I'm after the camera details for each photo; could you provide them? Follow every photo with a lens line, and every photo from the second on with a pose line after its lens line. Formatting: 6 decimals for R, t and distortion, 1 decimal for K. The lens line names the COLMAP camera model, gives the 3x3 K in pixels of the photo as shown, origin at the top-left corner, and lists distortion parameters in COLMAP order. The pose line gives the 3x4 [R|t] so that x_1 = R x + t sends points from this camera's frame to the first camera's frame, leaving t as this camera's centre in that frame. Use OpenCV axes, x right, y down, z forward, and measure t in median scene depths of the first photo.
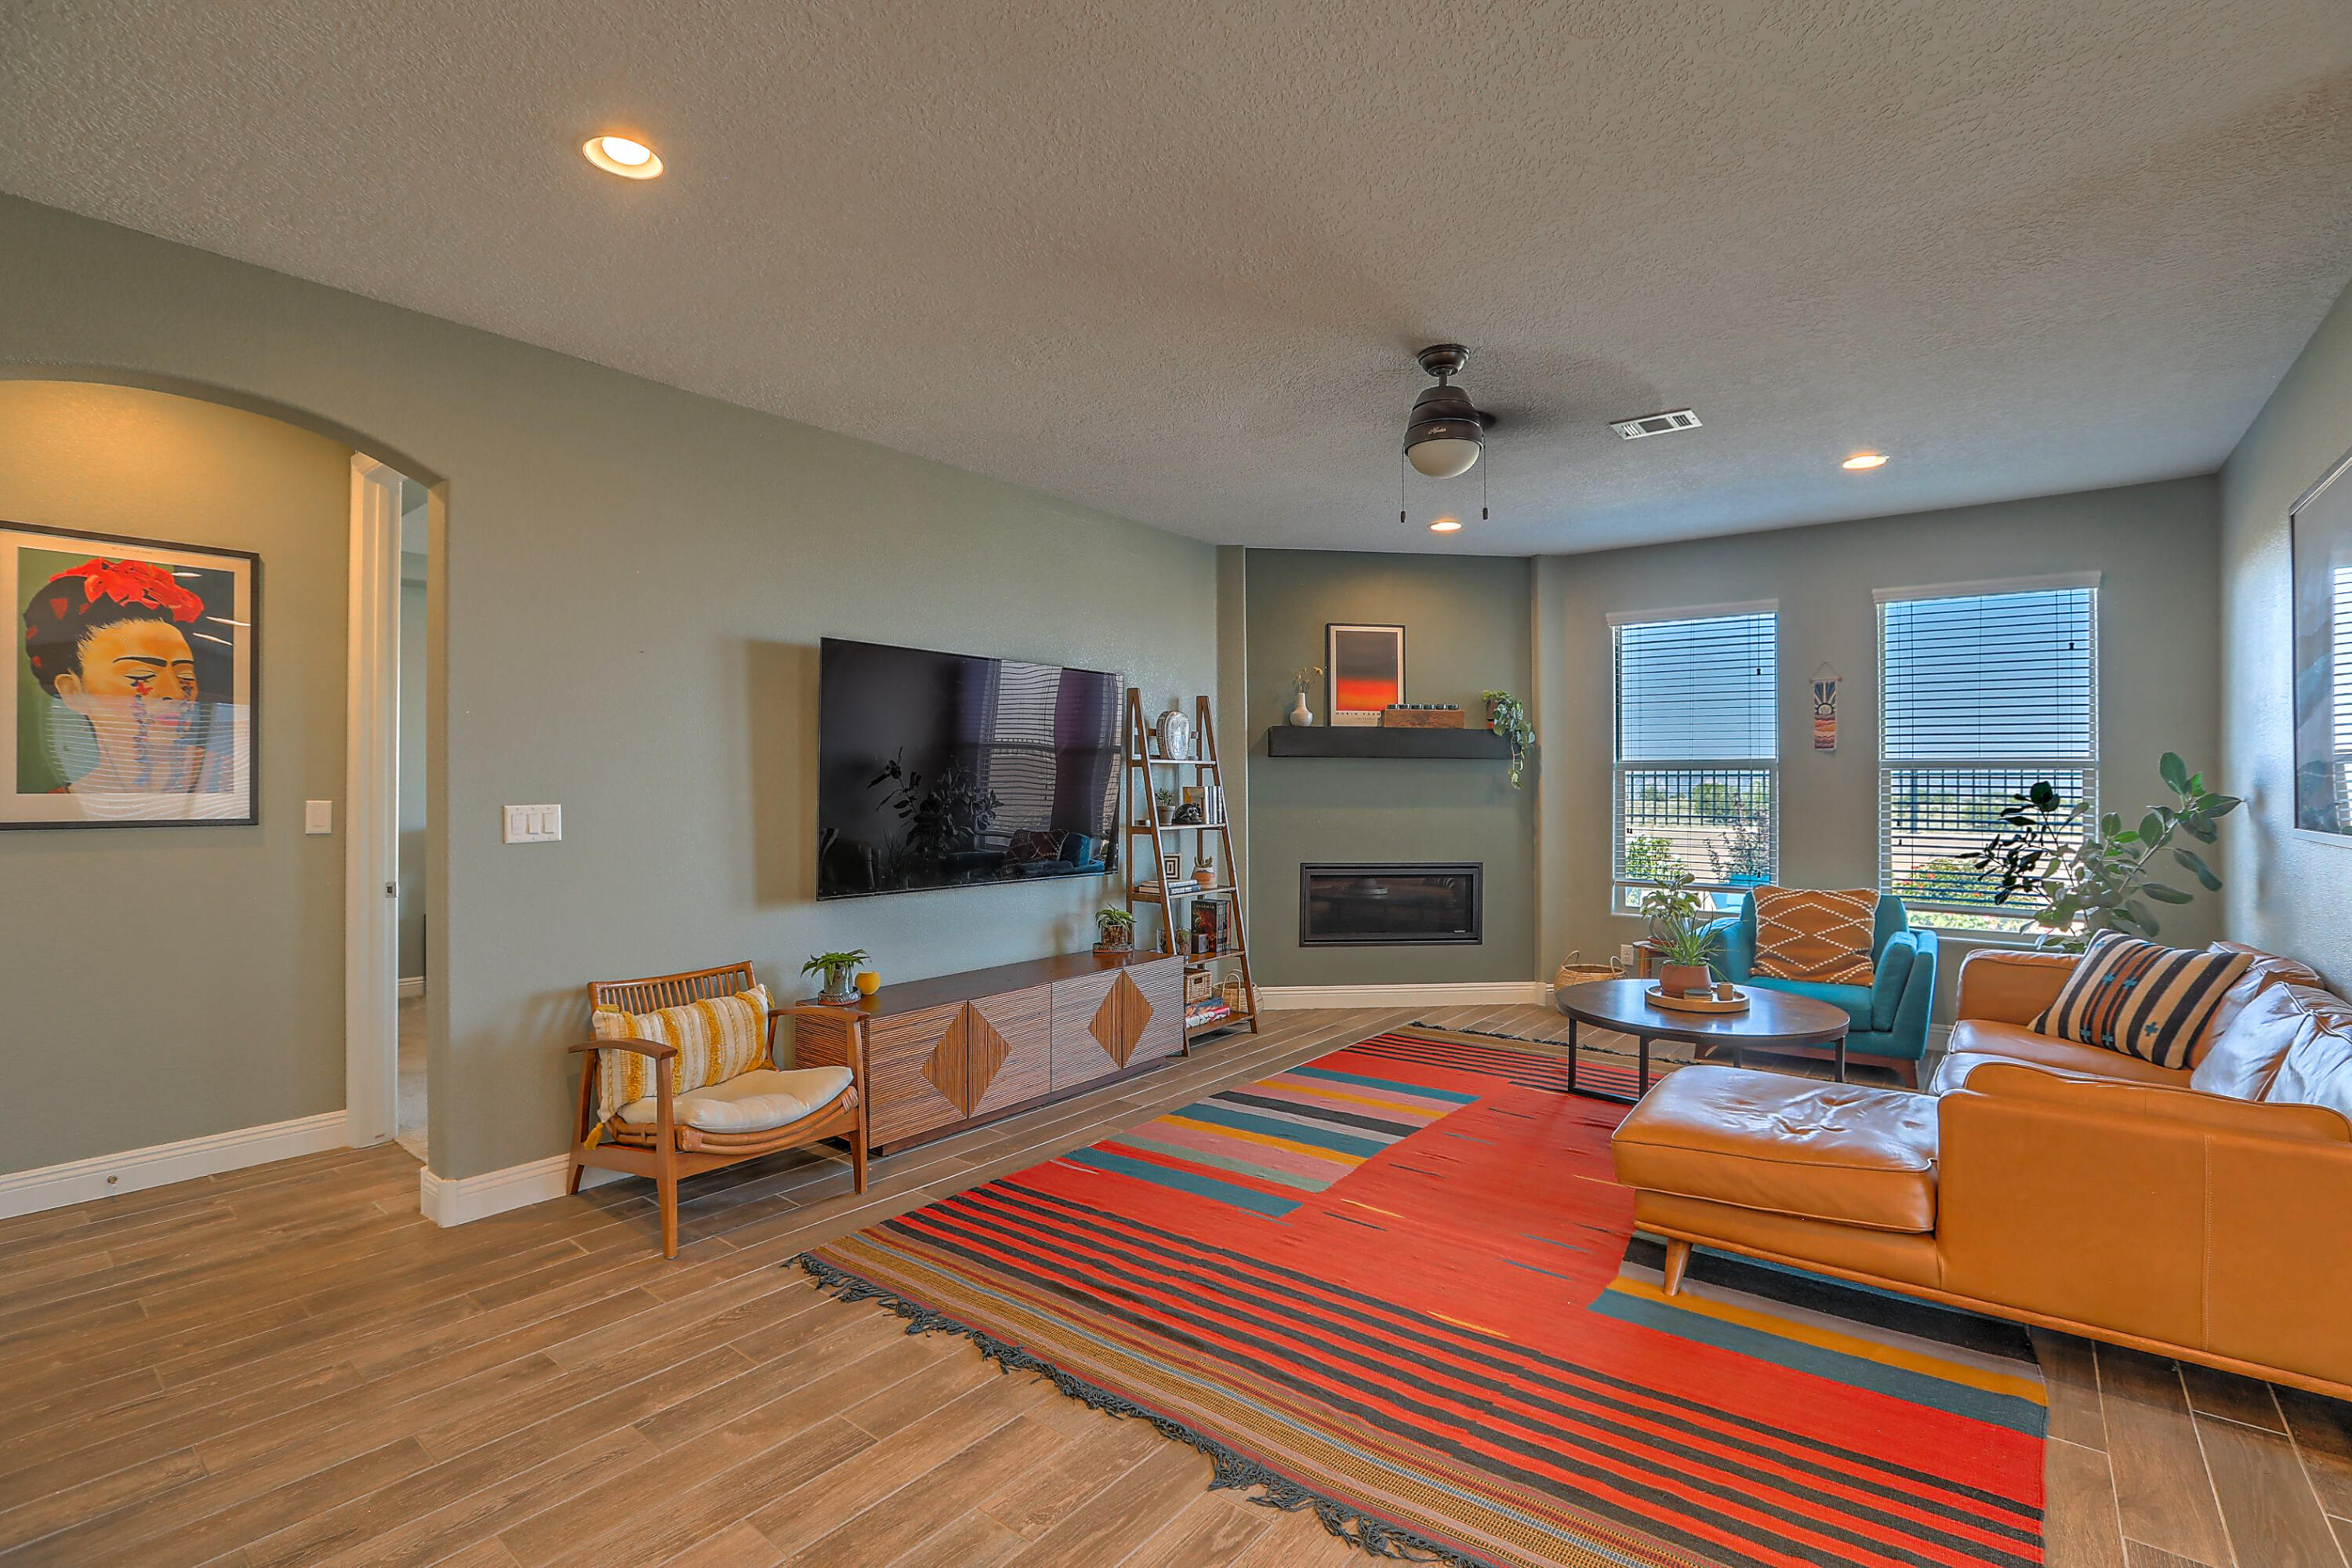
lens RADIAL K [[1062.7, 0, 1179.7], [0, 1062.7, 790.2], [0, 0, 1]] dist [-0.050948, 0.016336]
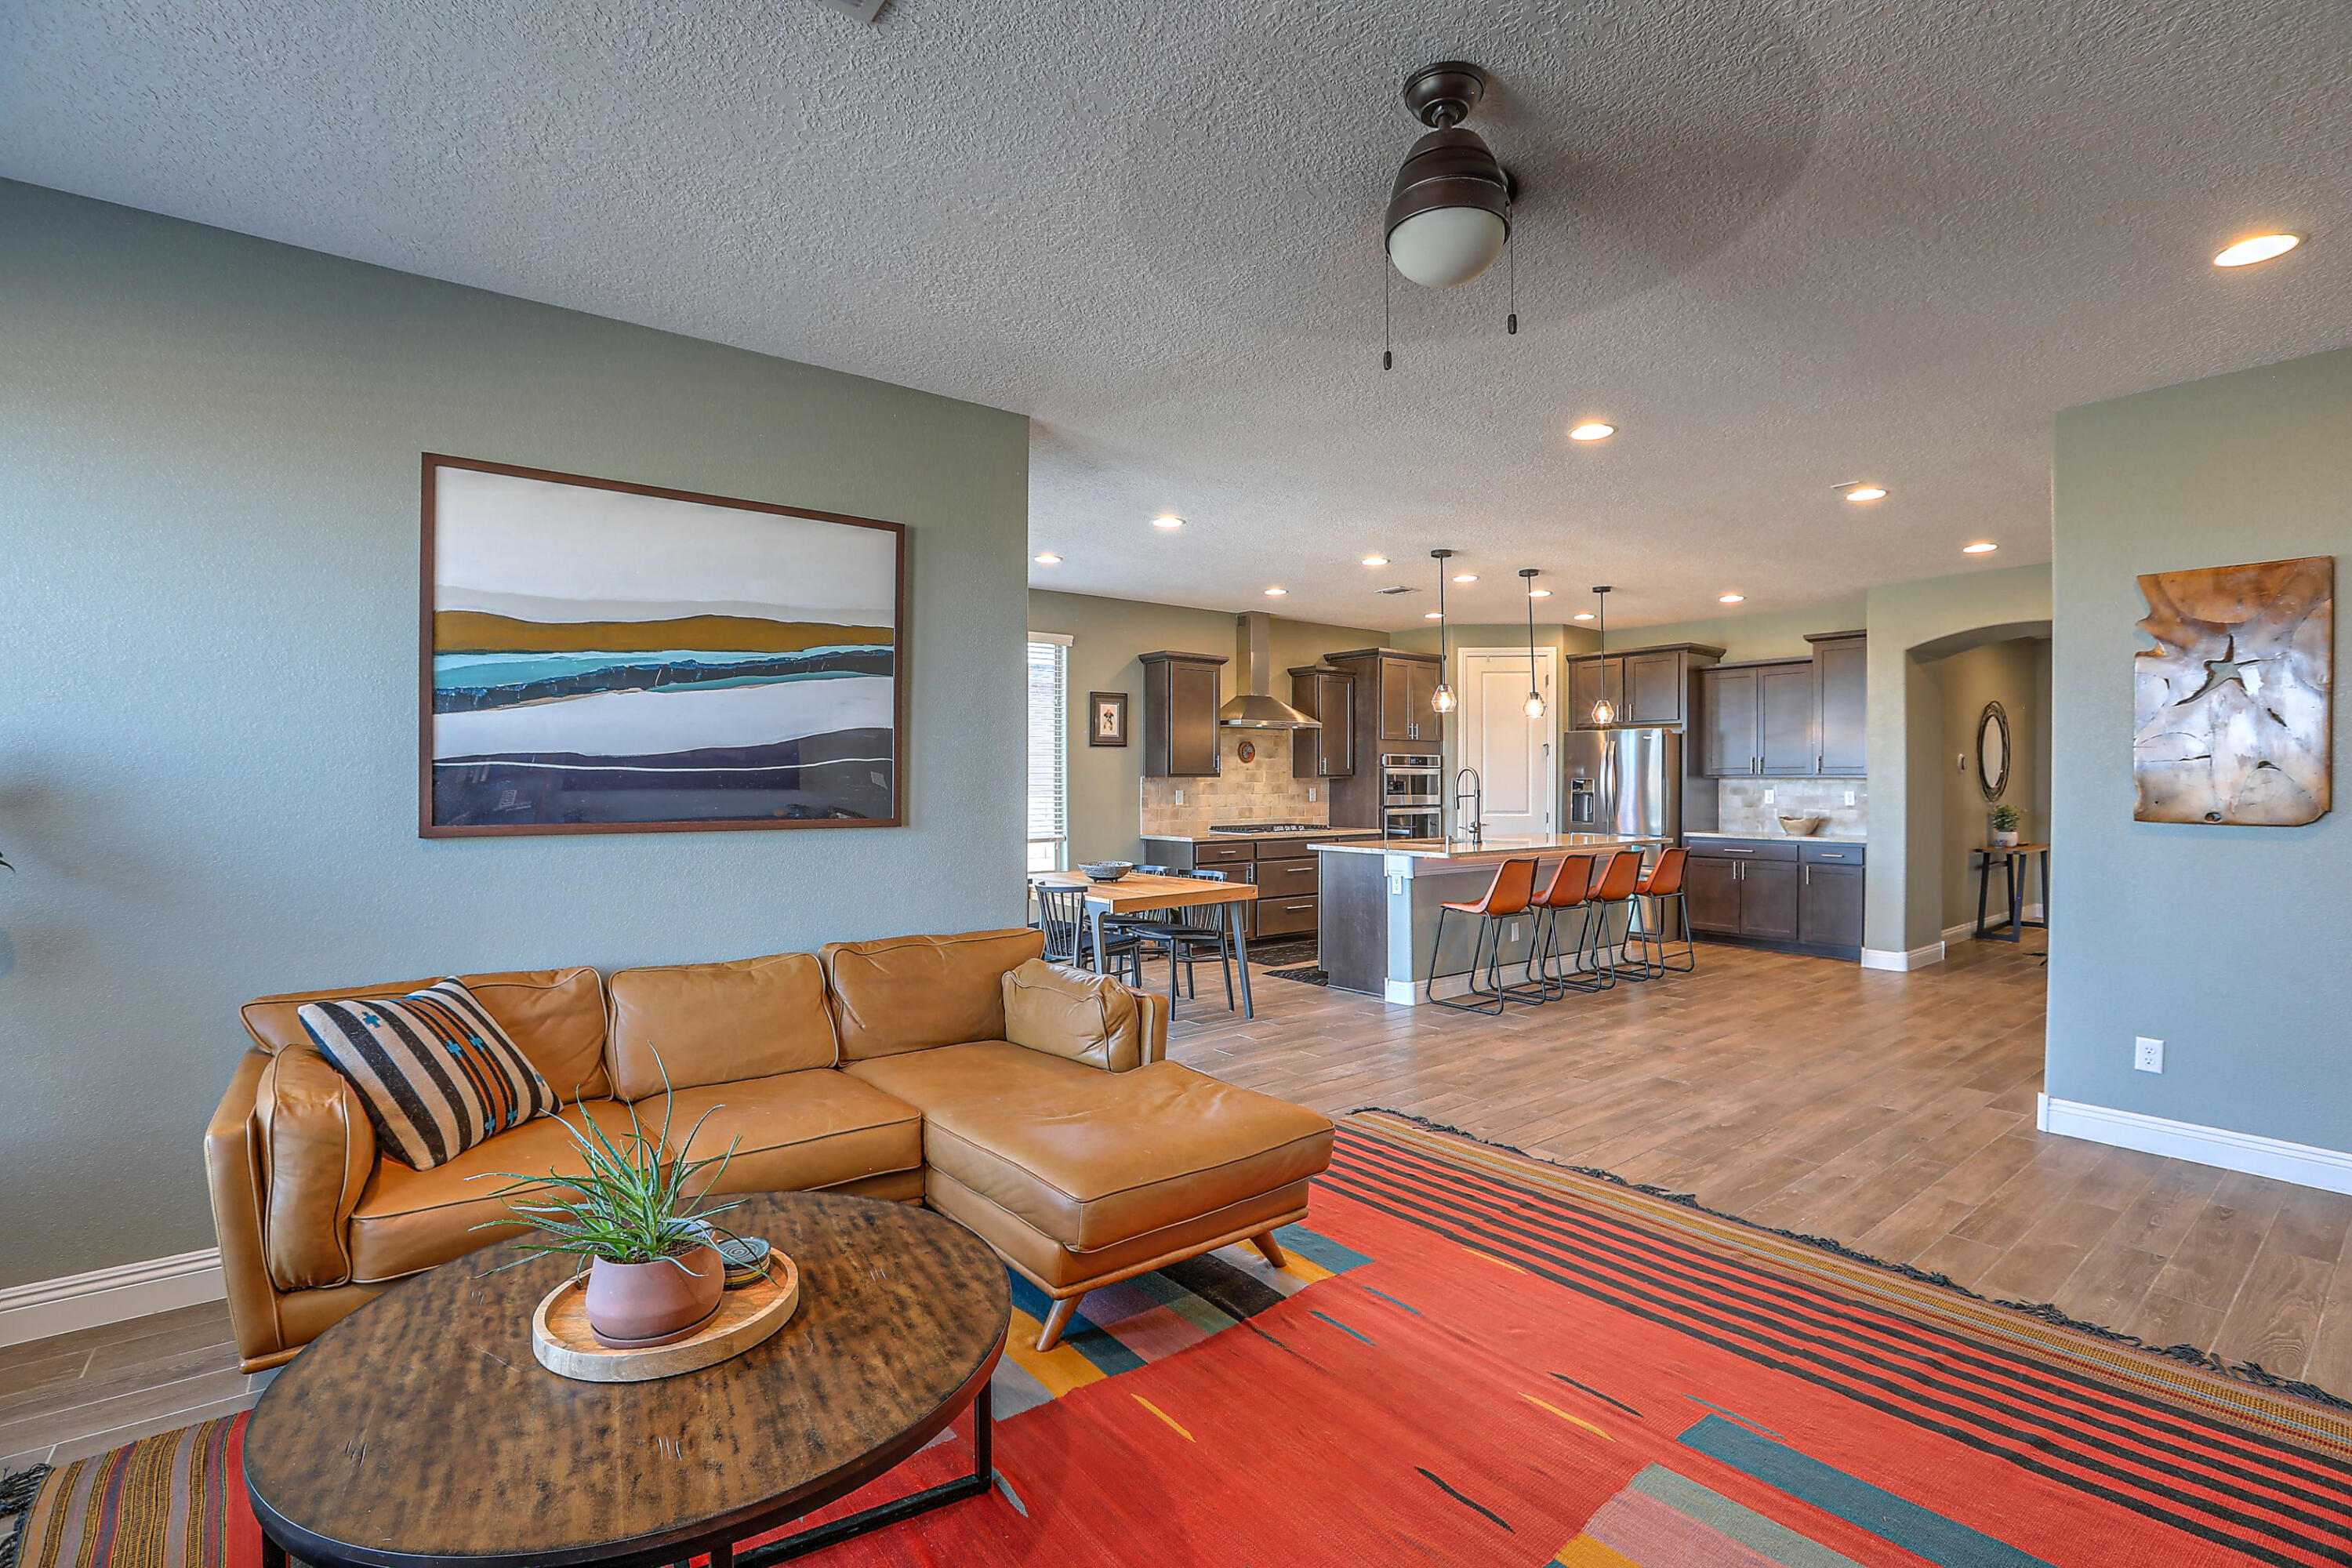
lens RADIAL K [[1062.7, 0, 1188.6], [0, 1062.7, 778.0], [0, 0, 1]] dist [-0.050948, 0.016336]
pose [[-0.973888, -0.001504, 0.227025, 0.194903], [-0.001054, 0.999997, 0.002102, -0.003597], [-0.227027, 0.001808, -0.973887, 1.242735]]
